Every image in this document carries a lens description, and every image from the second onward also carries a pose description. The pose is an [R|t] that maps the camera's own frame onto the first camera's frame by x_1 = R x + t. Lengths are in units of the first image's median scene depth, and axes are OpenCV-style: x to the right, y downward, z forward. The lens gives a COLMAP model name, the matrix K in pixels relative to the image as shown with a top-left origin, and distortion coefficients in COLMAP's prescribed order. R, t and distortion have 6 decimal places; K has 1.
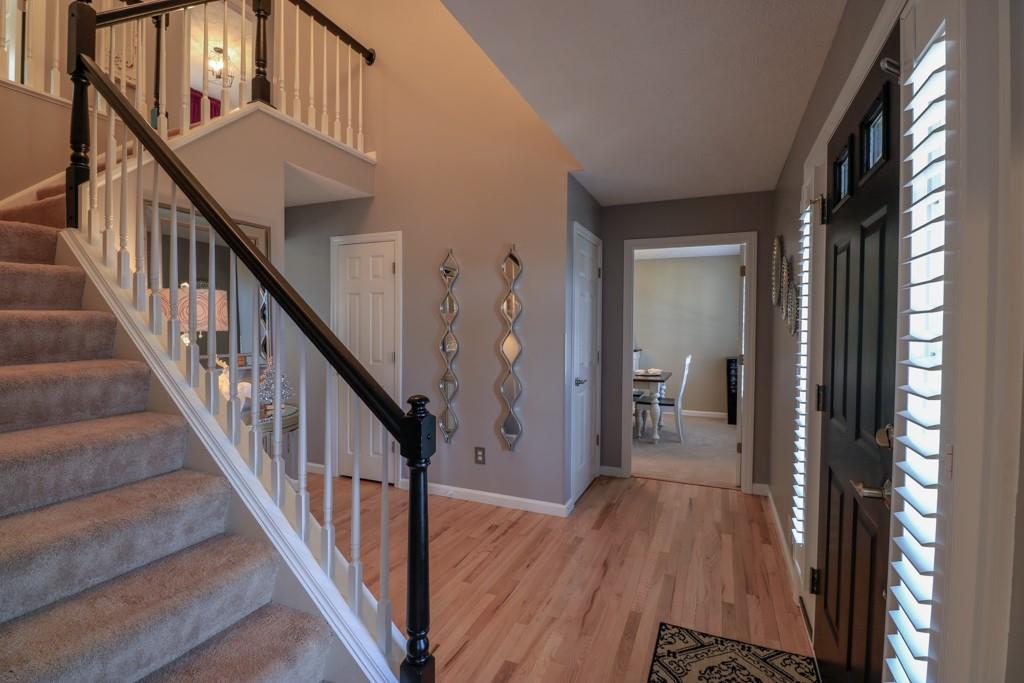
lens RADIAL K [[475.9, 0, 512.0], [0, 475.9, 341.5], [0, 0, 1]] dist [-0.021507, -0.001043]
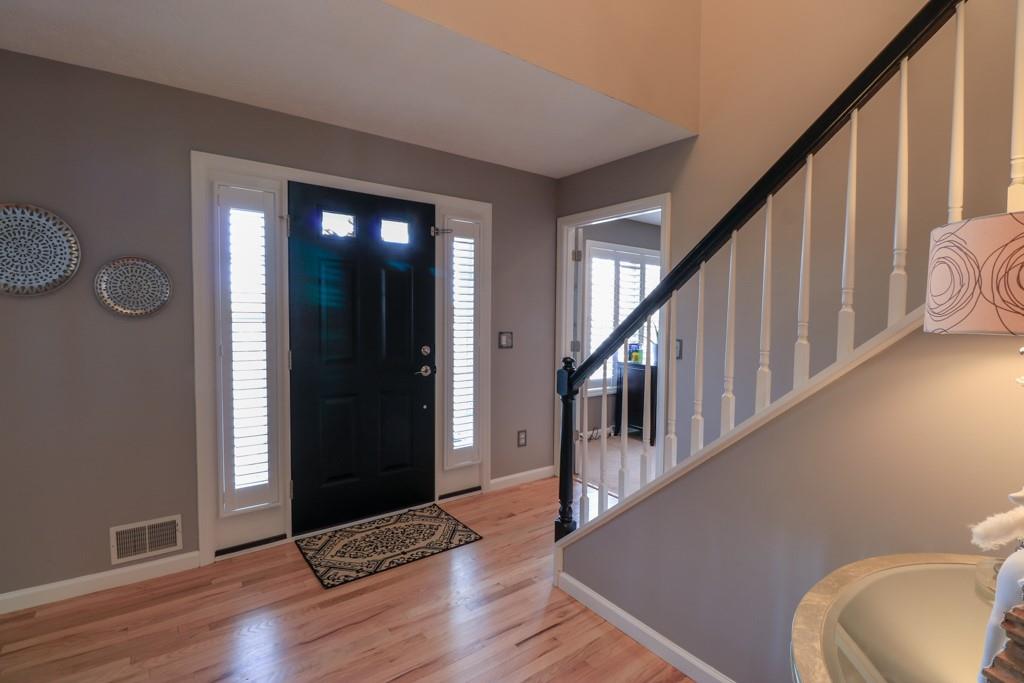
lens RADIAL K [[475.9, 0, 512.0], [0, 475.9, 341.5], [0, 0, 1]] dist [-0.021507, -0.001043]
pose [[-0.870802, -0.045025, 0.489567, -0.334312], [-0.002230, 0.996149, 0.087648, -0.032547], [-0.491628, 0.075233, -0.867549, 1.018202]]
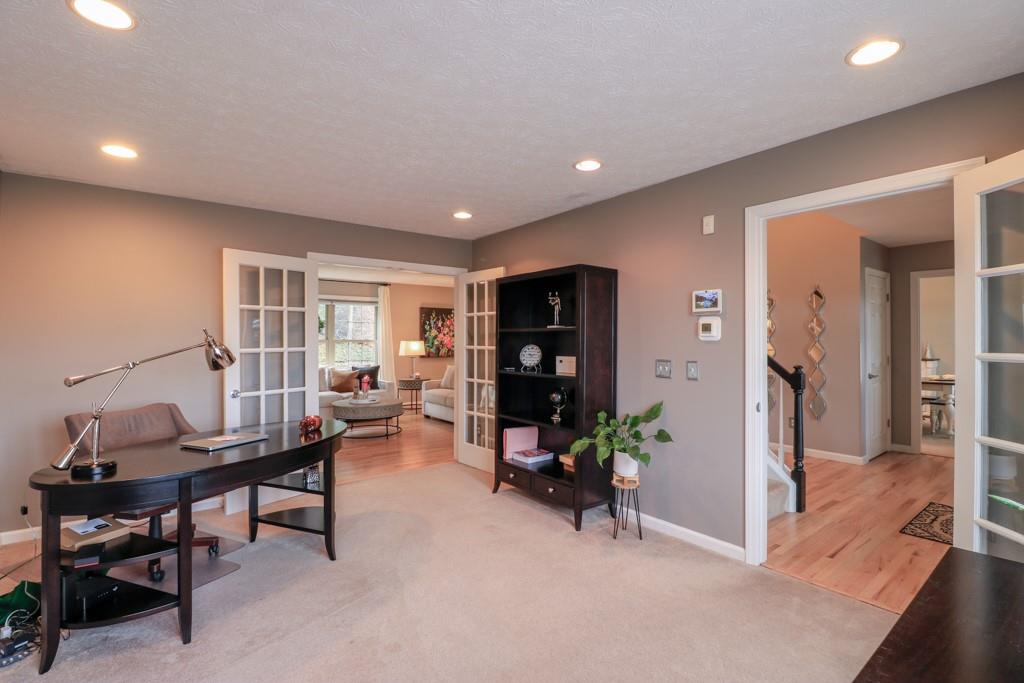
lens RADIAL K [[475.9, 0, 512.0], [0, 475.9, 341.5], [0, 0, 1]] dist [-0.021507, -0.001043]
pose [[0.876550, -0.010291, -0.481201, -0.133208], [-0.005022, 0.999521, -0.030525, 0.029355], [0.481285, 0.029174, 0.876079, -0.805866]]
